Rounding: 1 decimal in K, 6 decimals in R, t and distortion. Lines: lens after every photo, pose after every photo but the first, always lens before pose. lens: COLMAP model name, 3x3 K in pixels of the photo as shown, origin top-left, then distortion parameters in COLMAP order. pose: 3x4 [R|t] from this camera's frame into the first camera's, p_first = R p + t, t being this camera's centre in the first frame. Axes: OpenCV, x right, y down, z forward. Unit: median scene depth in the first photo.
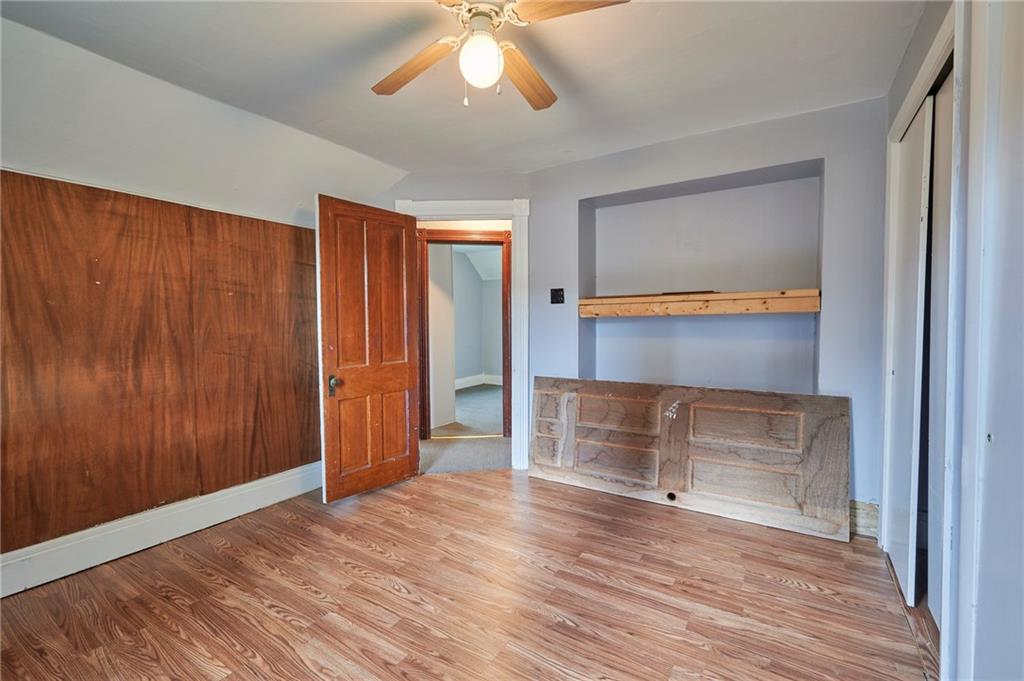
lens RADIAL K [[445.1, 0, 512.0], [0, 445.1, 340.5], [0, 0, 1]] dist [0.000095, 0.000020]
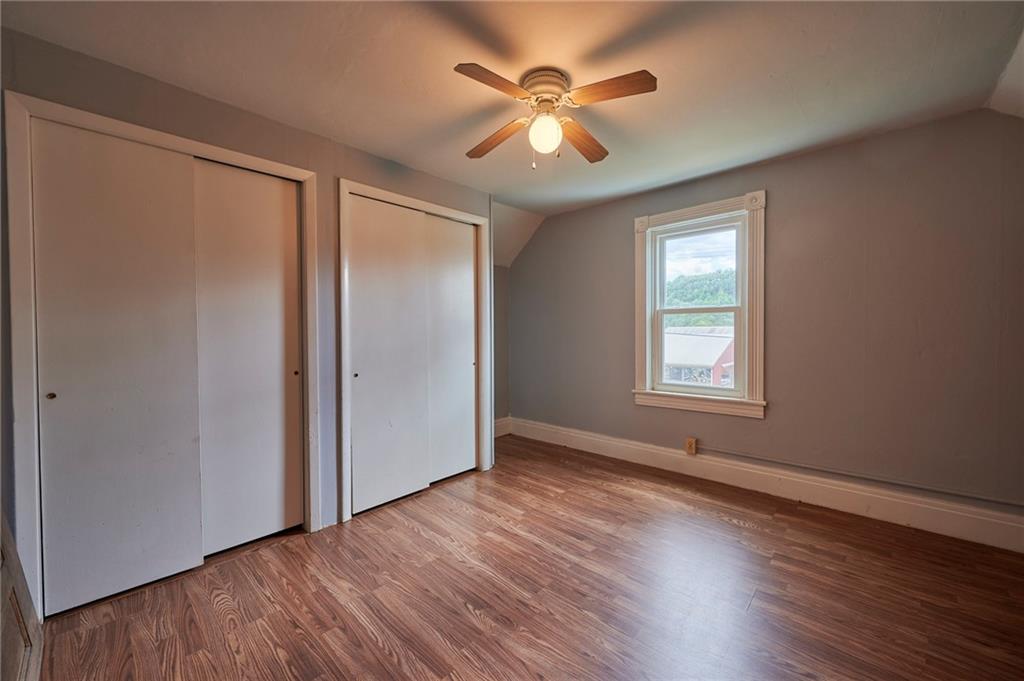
lens RADIAL K [[397.9, 0, 512.0], [0, 397.9, 340.5], [0, 0, 1]] dist [-0.000075, -0.000008]
pose [[-0.983868, 0.009516, 0.178645, -0.145978], [0.021448, 0.997656, 0.064980, -0.071894], [-0.177608, 0.067763, -0.981766, 1.848538]]
